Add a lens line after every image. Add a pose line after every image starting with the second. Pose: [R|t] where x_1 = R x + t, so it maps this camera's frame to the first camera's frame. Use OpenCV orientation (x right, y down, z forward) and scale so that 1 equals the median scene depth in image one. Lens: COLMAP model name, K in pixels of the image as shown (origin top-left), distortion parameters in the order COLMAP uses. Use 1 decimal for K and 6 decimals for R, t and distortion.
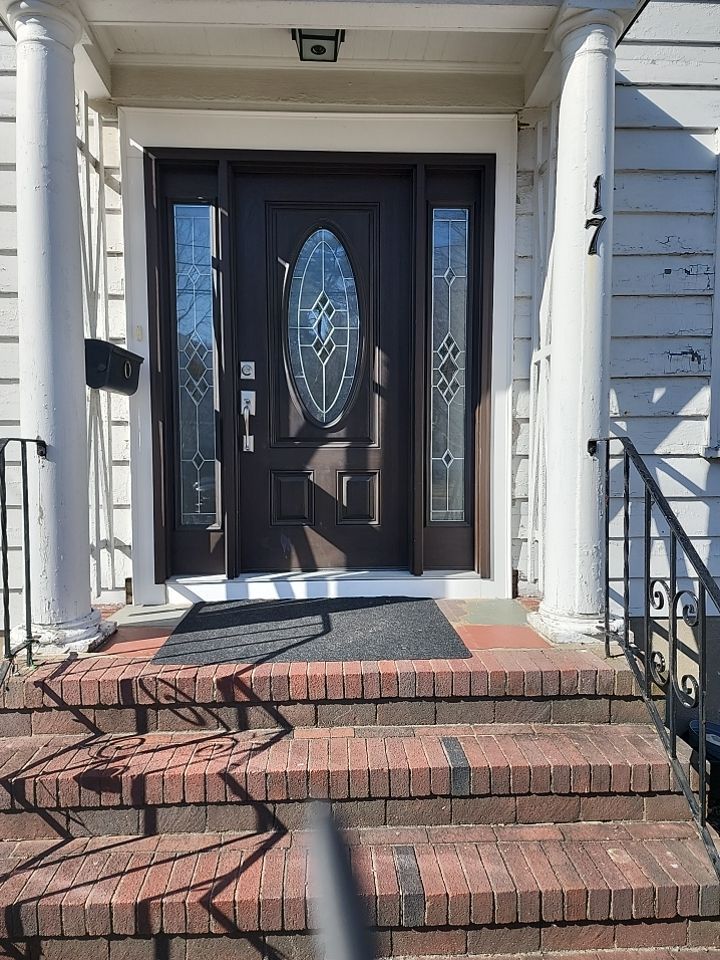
lens RADIAL K [[628.4, 0, 350.8], [0, 628.4, 484.0], [0, 0, 1]] dist [0.080285, -0.070685]
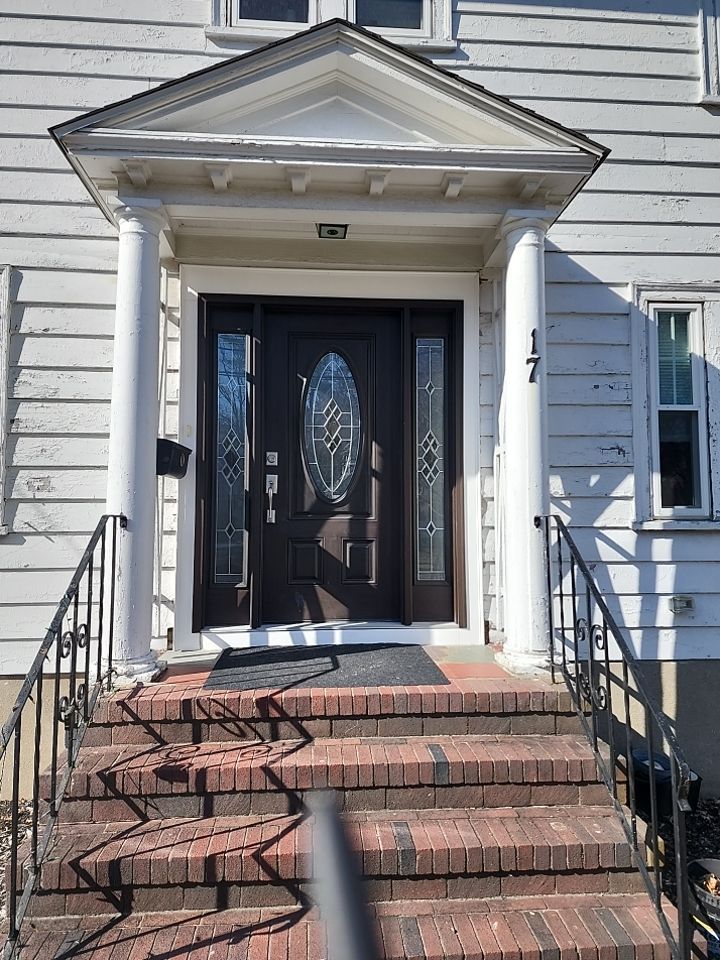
lens RADIAL K [[647.7, 0, 359.7], [0, 647.7, 477.5], [0, 0, 1]] dist [0.088717, -0.080603]
pose [[0.999274, 0.005687, 0.037663, -0.042847], [-0.001301, 0.993309, -0.115476, 0.007774], [-0.038068, 0.115343, 0.992596, -0.337284]]
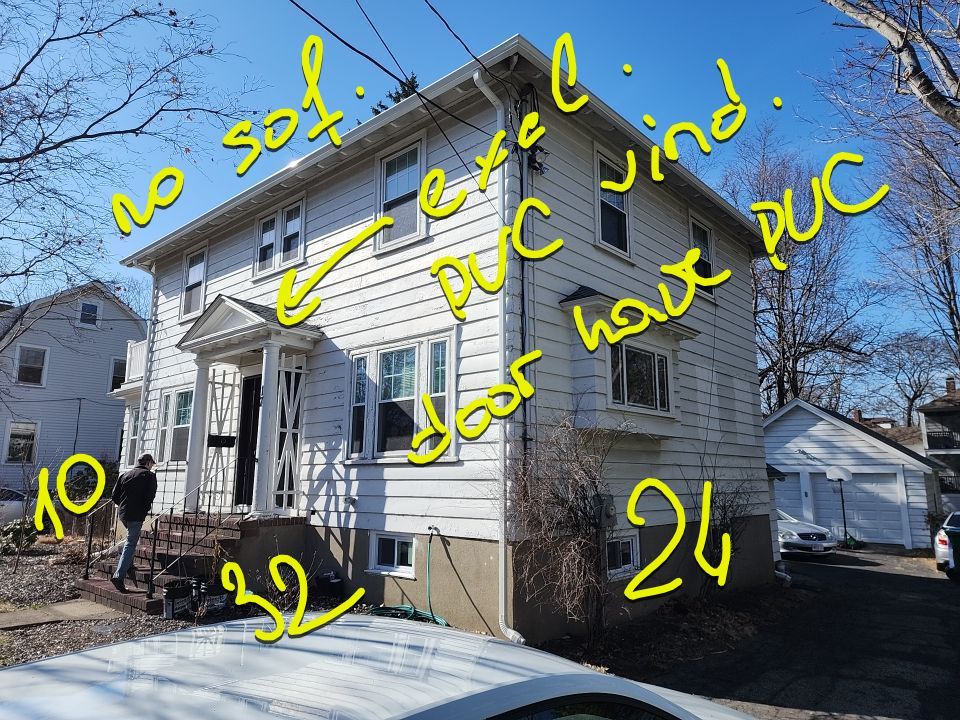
lens RADIAL K [[647.7, 0, 480.0], [0, 647.7, 360.0], [0, 0, 1]] dist [0.088717, -0.080603]
pose [[0.717045, -0.120416, -0.686547, 3.502439], [-0.035380, 0.977407, -0.208382, 0.095483], [0.696128, 0.173709, 0.696585, -0.698188]]
